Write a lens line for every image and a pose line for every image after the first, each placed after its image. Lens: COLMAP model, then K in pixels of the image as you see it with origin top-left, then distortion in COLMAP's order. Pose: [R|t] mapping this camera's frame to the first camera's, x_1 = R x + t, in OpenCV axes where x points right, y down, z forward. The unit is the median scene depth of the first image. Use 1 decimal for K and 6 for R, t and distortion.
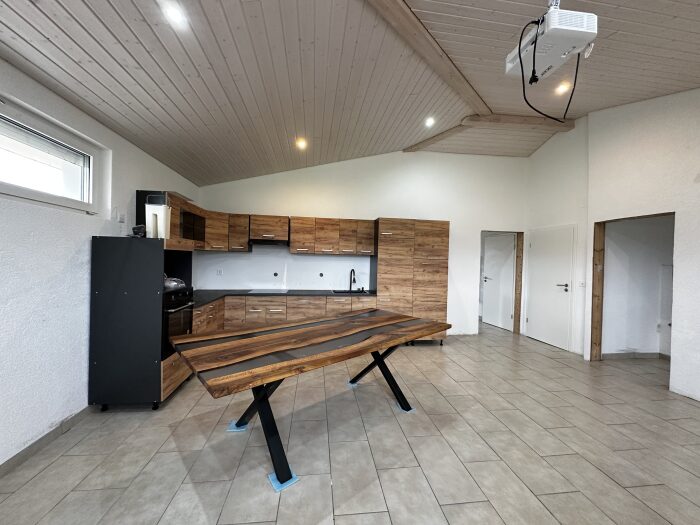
lens RADIAL K [[278.2, 0, 350.0], [0, 278.2, 262.5], [0, 0, 1]] dist [-0.004189, 0.000111]
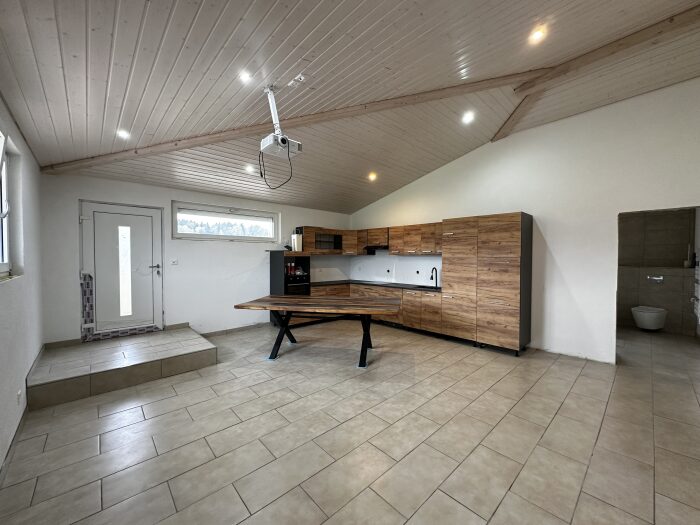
lens RADIAL K [[278.2, 0, 350.0], [0, 278.2, 262.5], [0, 0, 1]] dist [-0.004189, 0.000111]
pose [[0.581427, -0.005748, -0.813579, 0.760296], [0.005309, 0.999981, -0.003271, 0.005943], [0.813582, -0.002418, 0.581446, 0.082244]]
